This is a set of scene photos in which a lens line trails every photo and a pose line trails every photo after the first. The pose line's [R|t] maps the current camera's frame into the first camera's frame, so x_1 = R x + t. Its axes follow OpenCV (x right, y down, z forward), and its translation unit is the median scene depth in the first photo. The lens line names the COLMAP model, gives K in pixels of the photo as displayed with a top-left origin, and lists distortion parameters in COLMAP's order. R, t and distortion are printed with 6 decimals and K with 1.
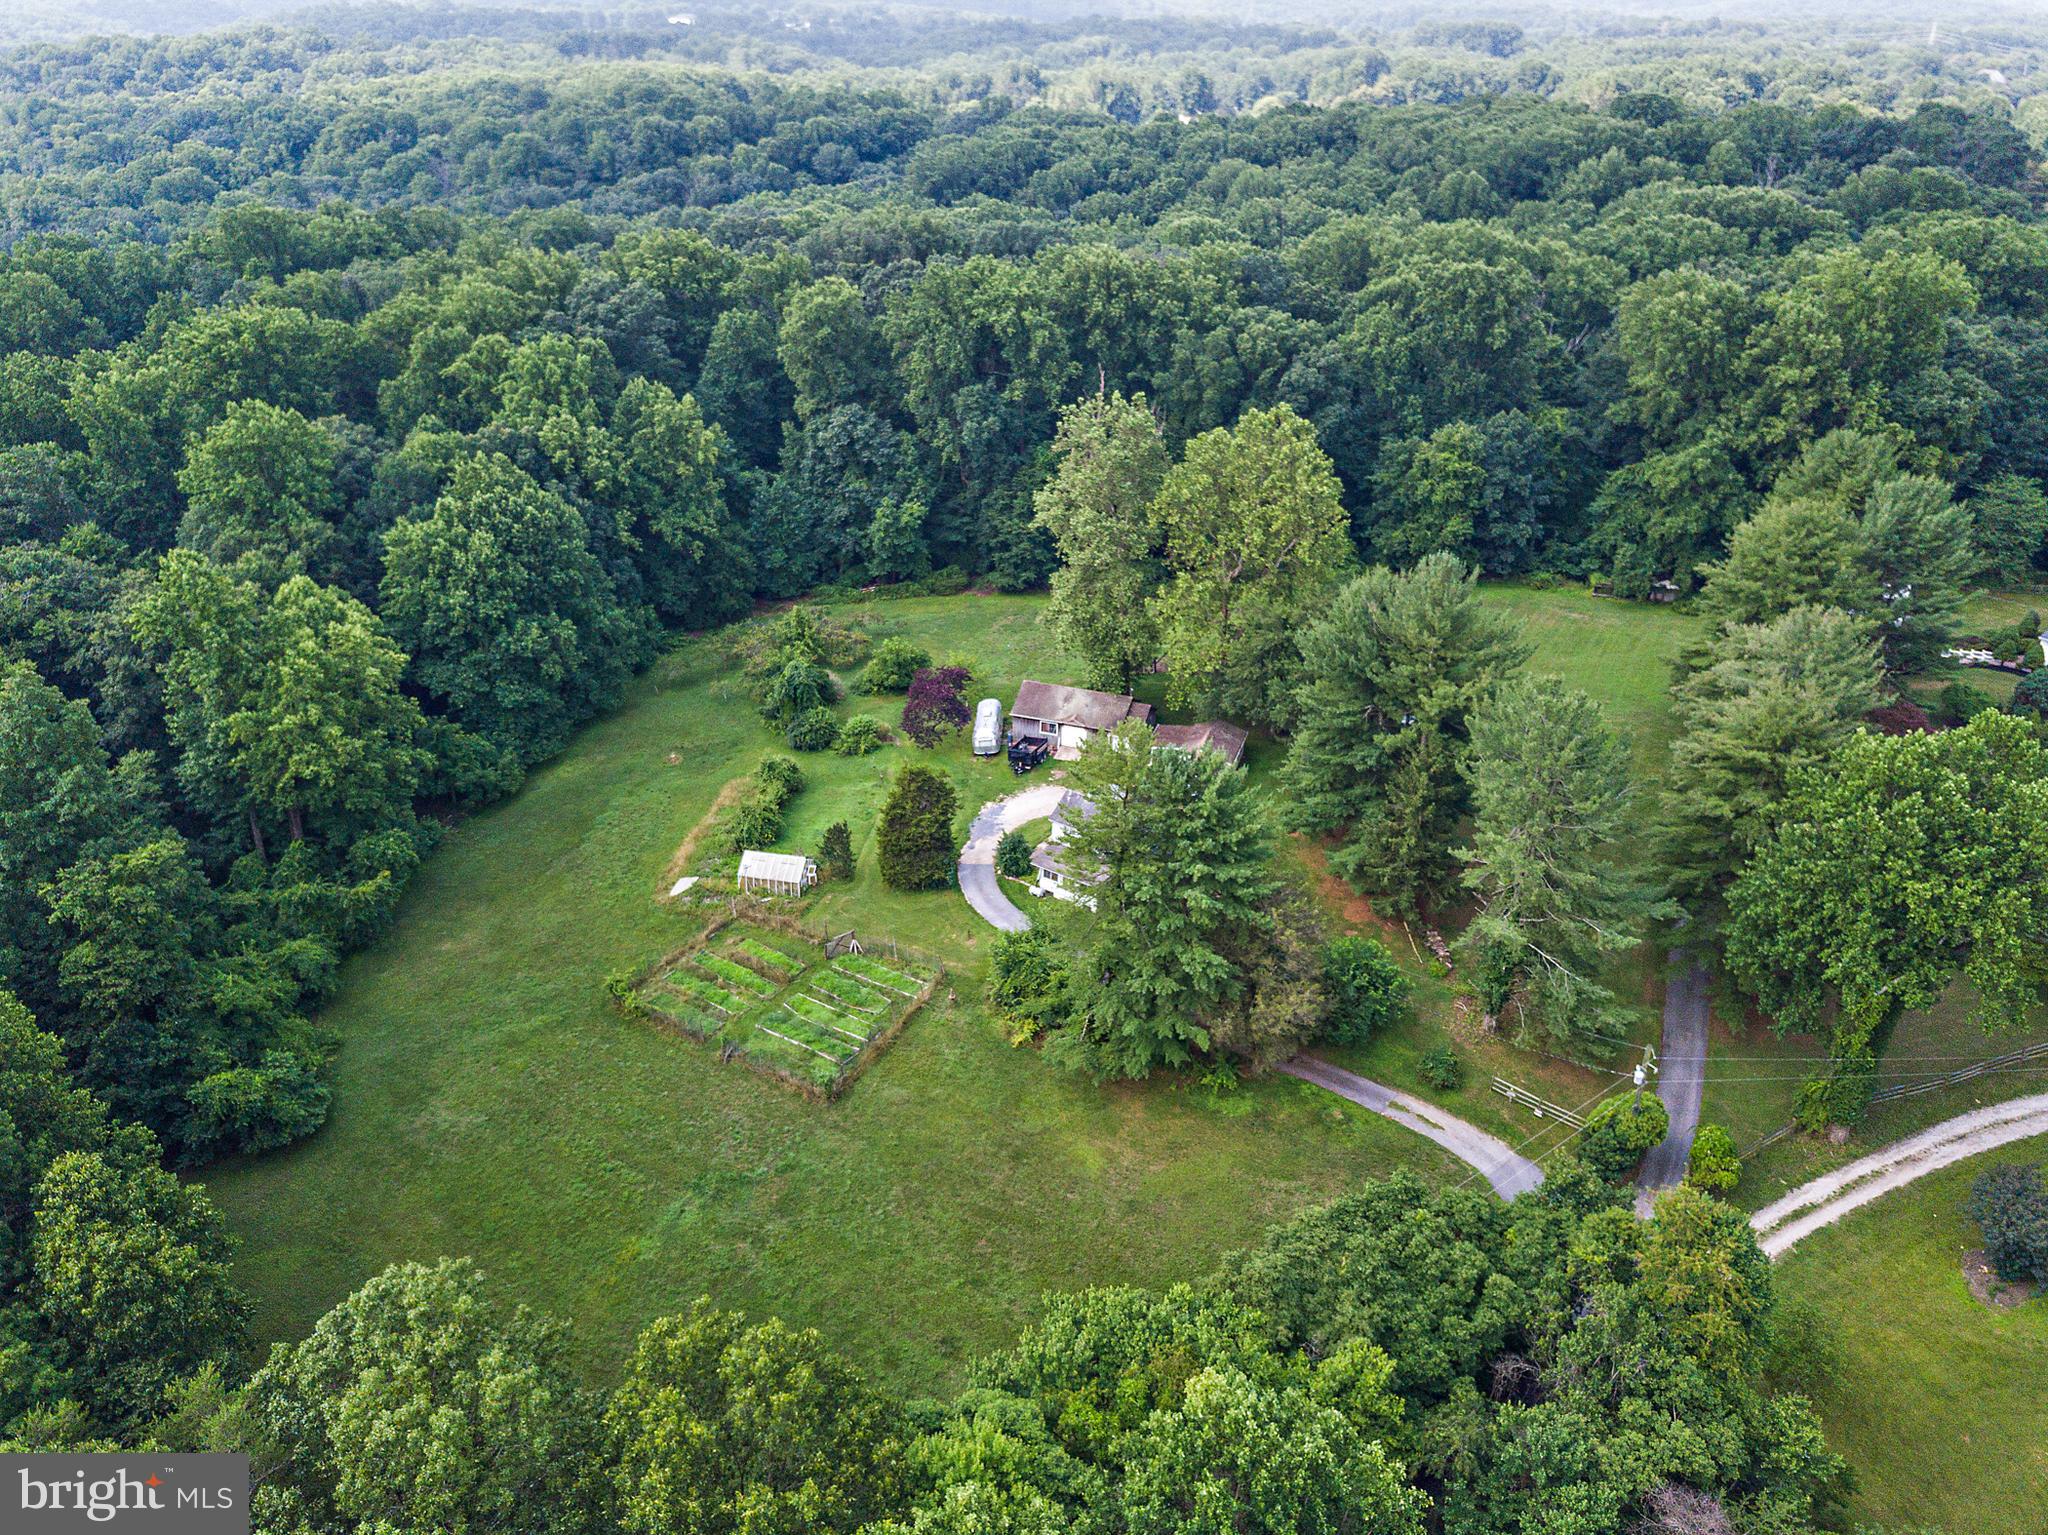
lens RADIAL K [[1582.4, 0, 1002.6], [0, 1582.4, 726.4], [0, 0, 1]] dist [0.026911, -0.006597]
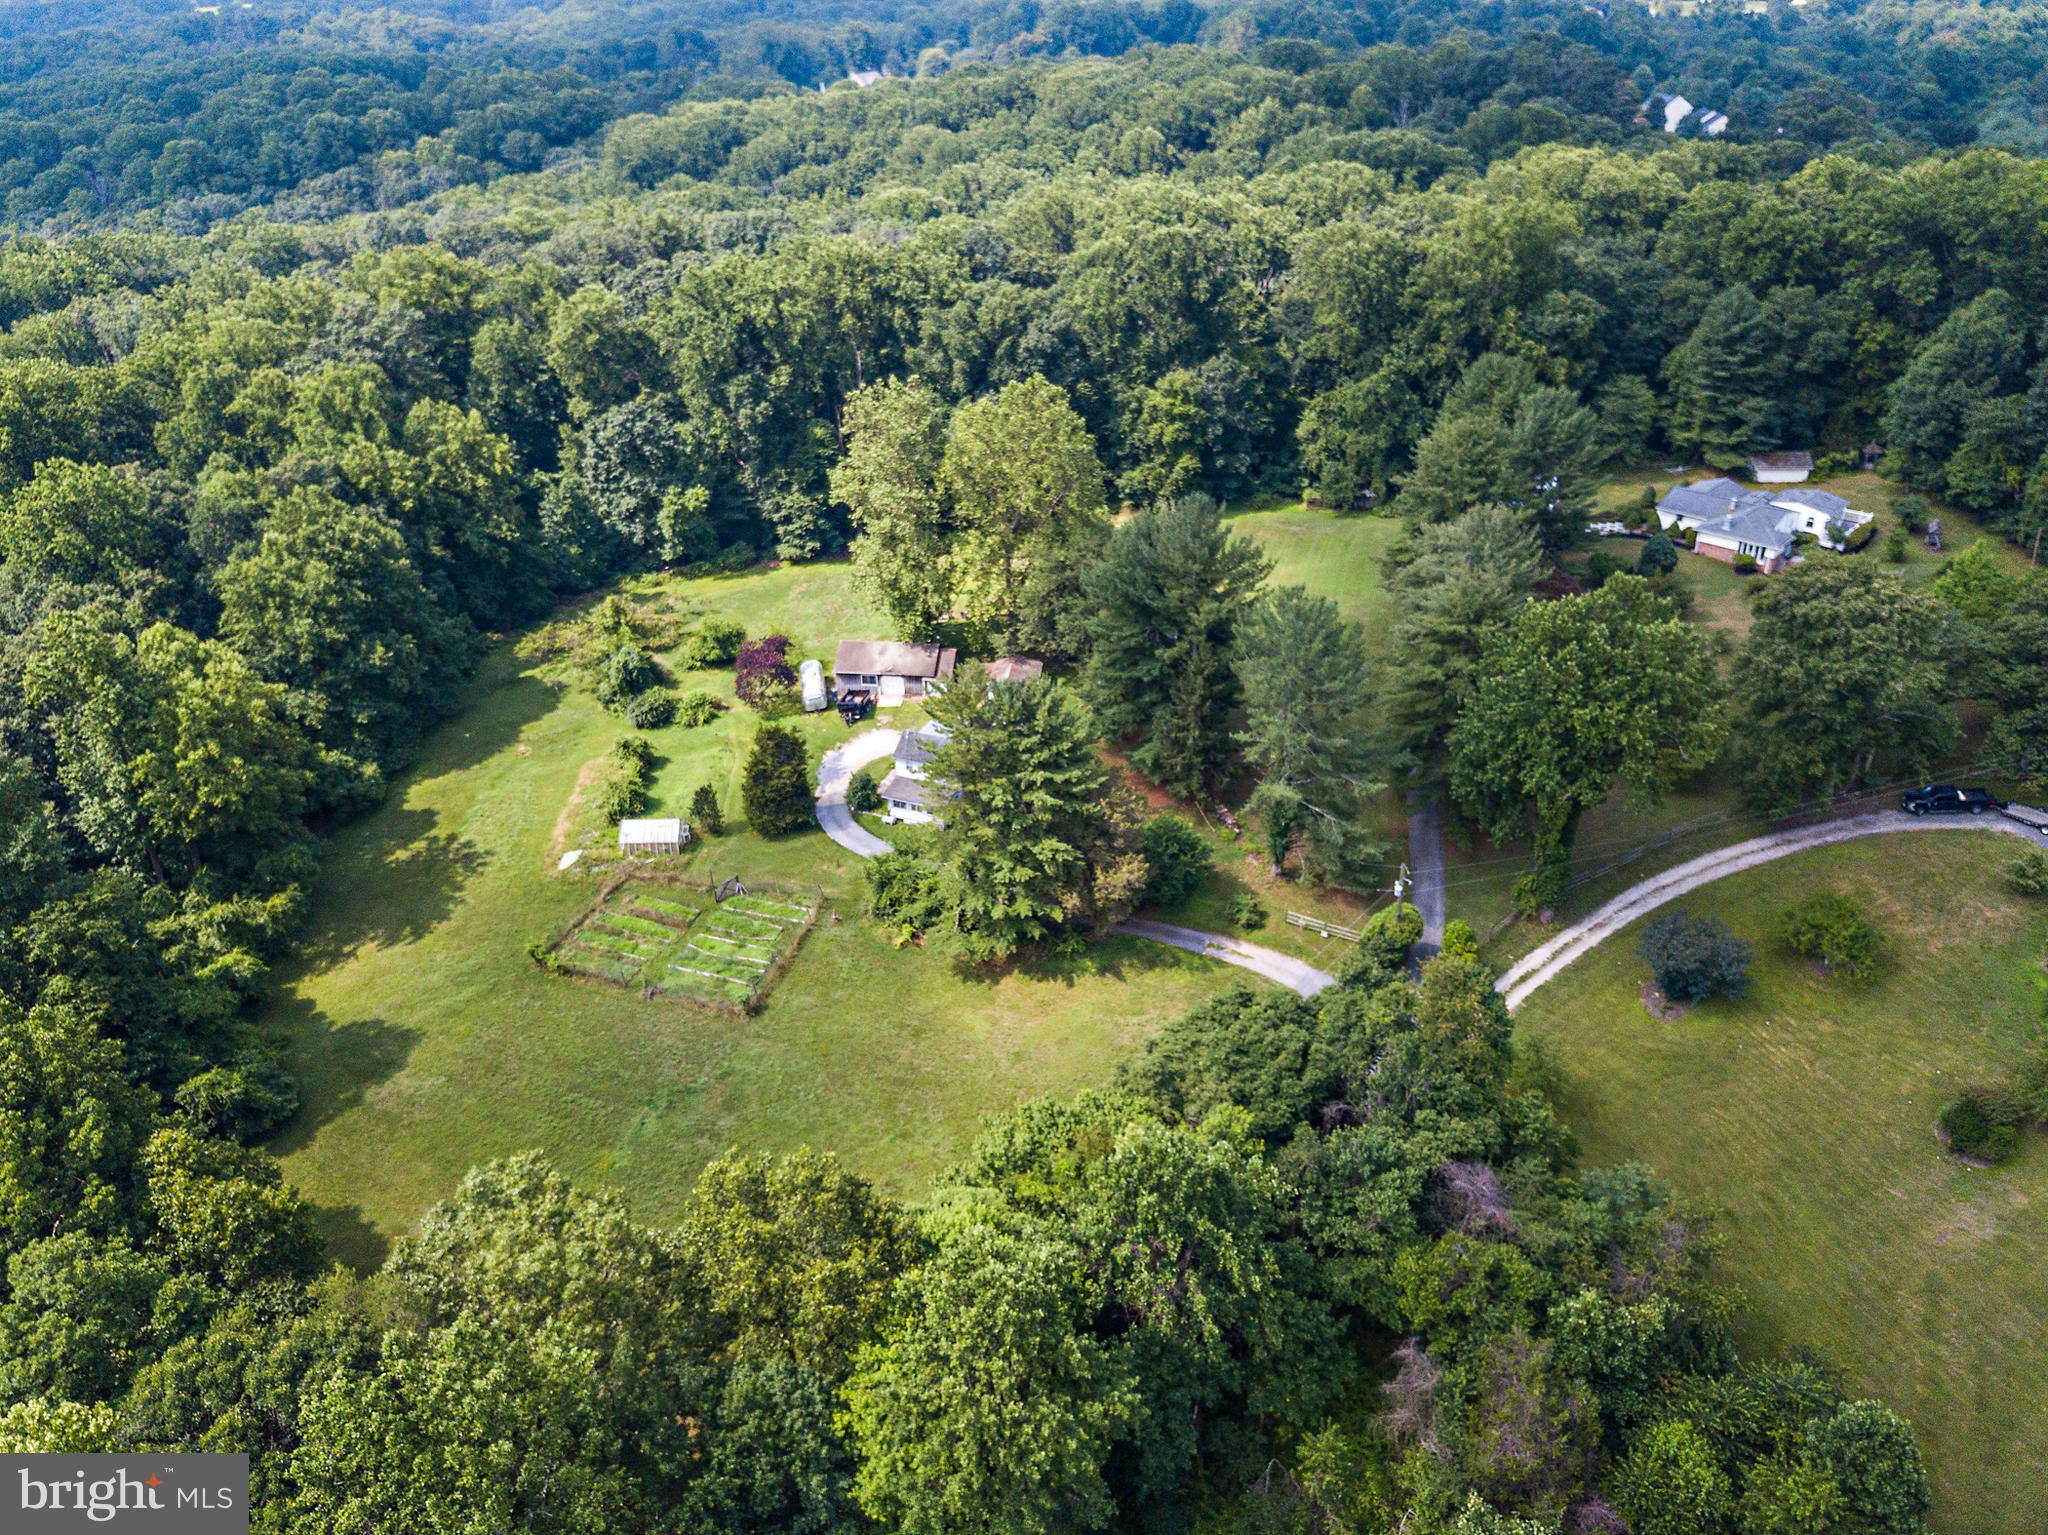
lens RADIAL K [[1582.4, 0, 995.0], [0, 1582.4, 730.0], [0, 0, 1]] dist [0.026911, -0.006597]
pose [[0.979130, -0.128021, 0.157846, -0.064868], [0.122809, 0.991525, 0.042387, -0.000072], [-0.161935, -0.022117, 0.986554, -0.128816]]
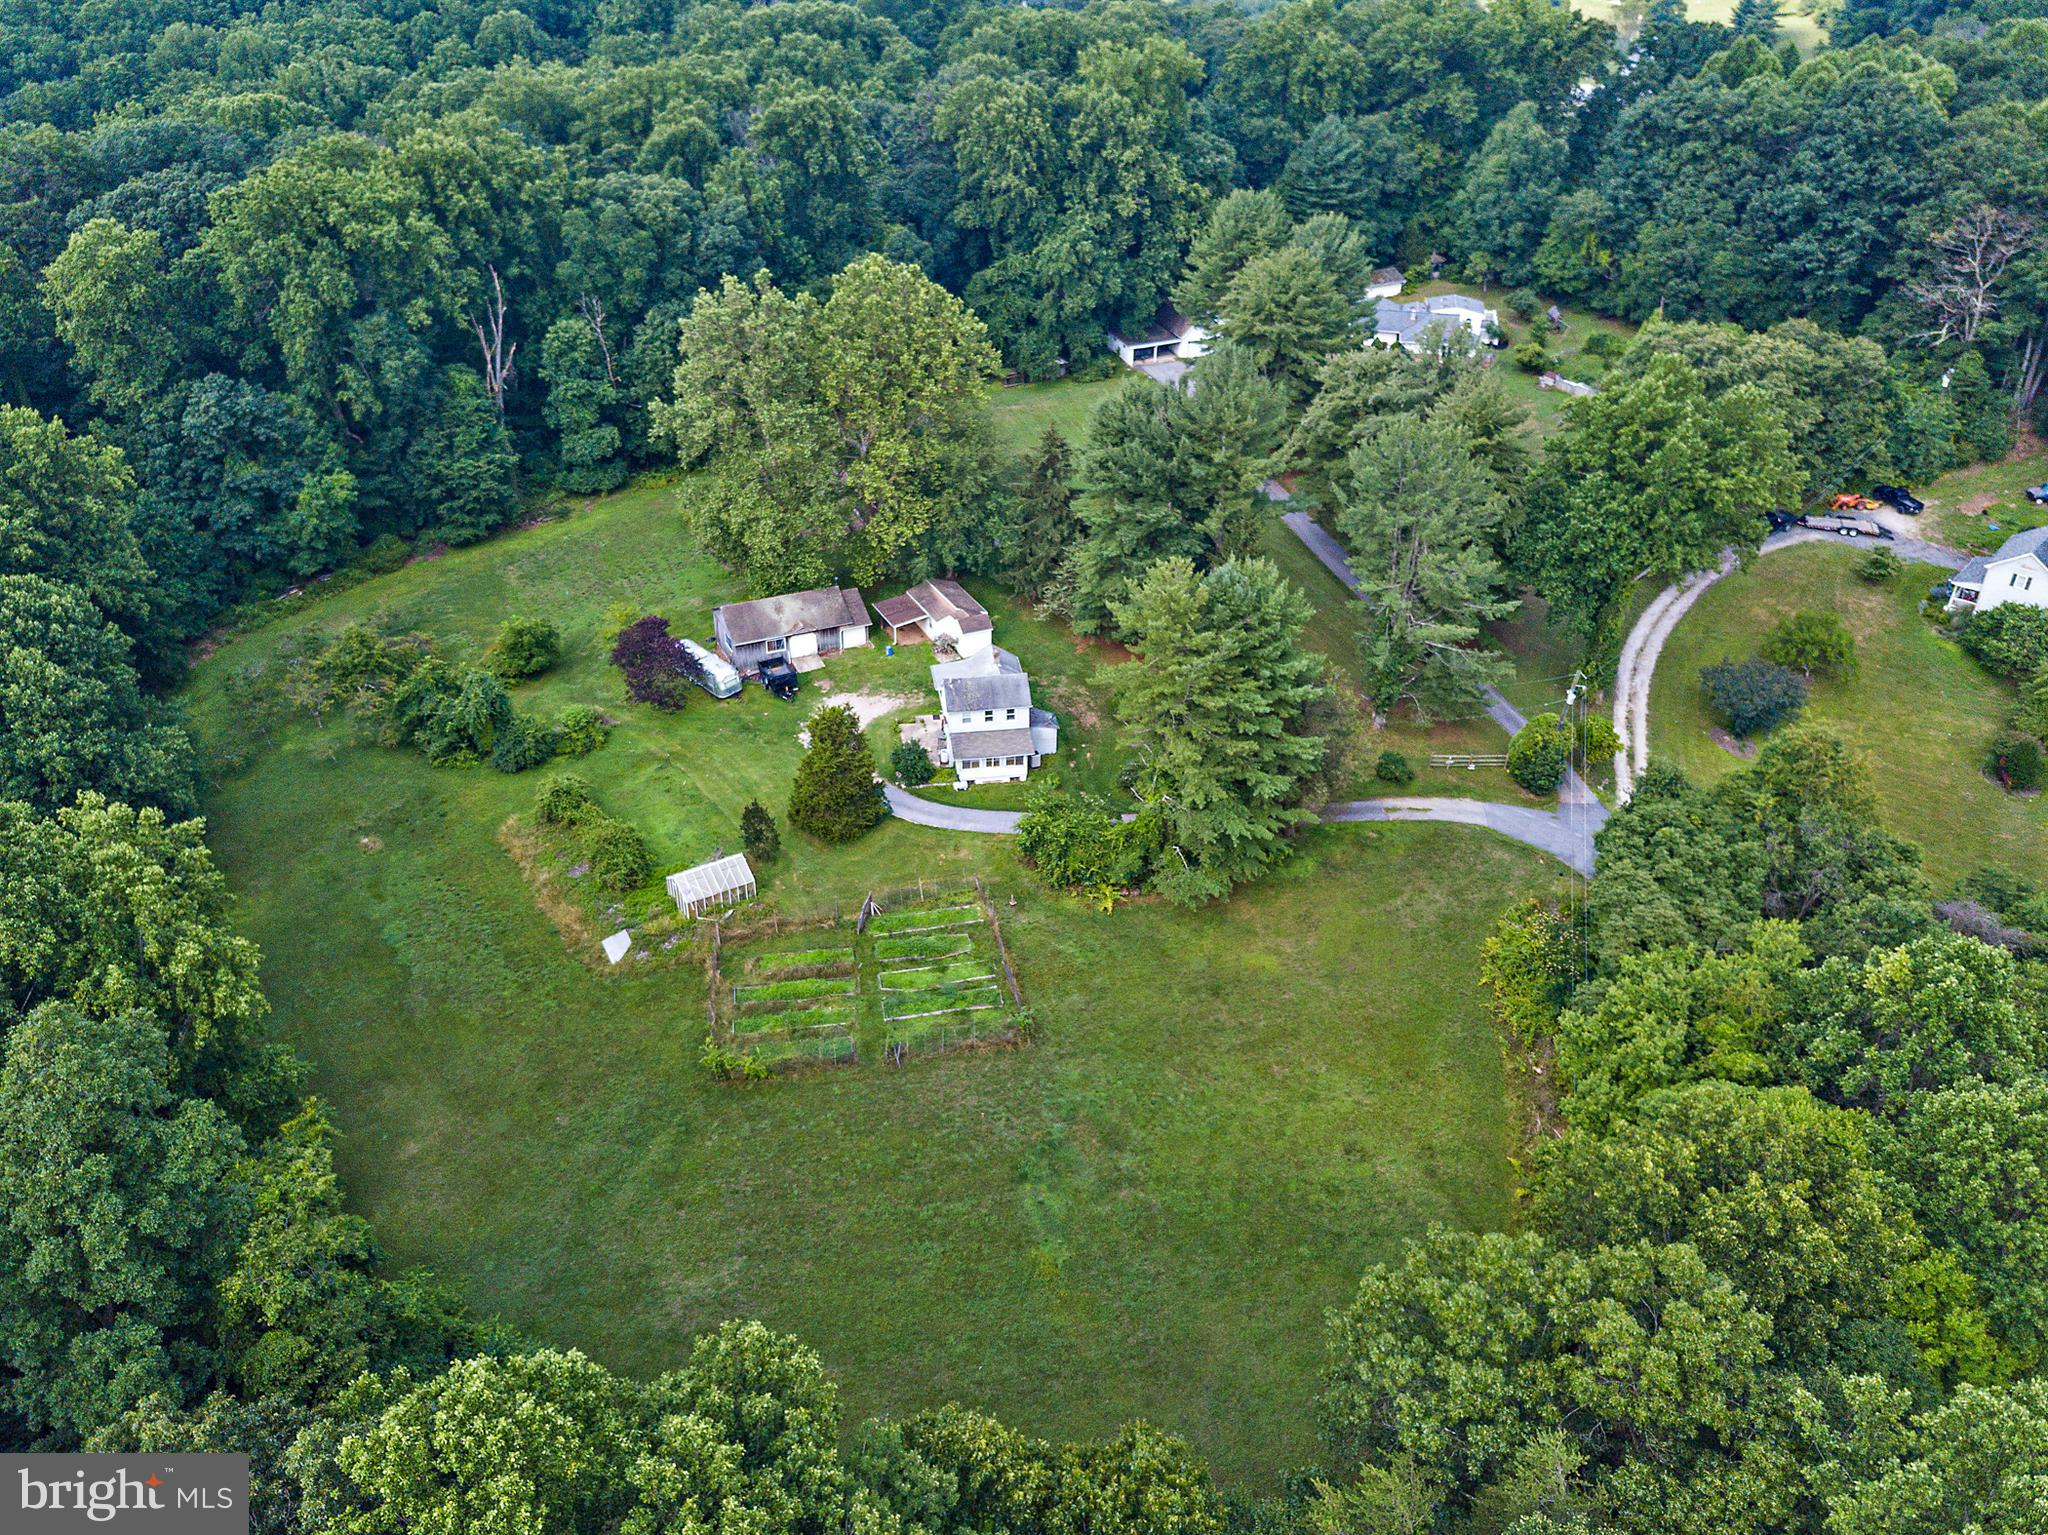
lens RADIAL K [[1582.4, 0, 991.3], [0, 1582.4, 737.0], [0, 0, 1]] dist [0.026911, -0.006597]
pose [[0.723098, -0.364975, 0.586450, -0.451119], [0.308496, 0.930269, 0.198571, -0.095815], [-0.618029, 0.037331, 0.785268, 0.186491]]
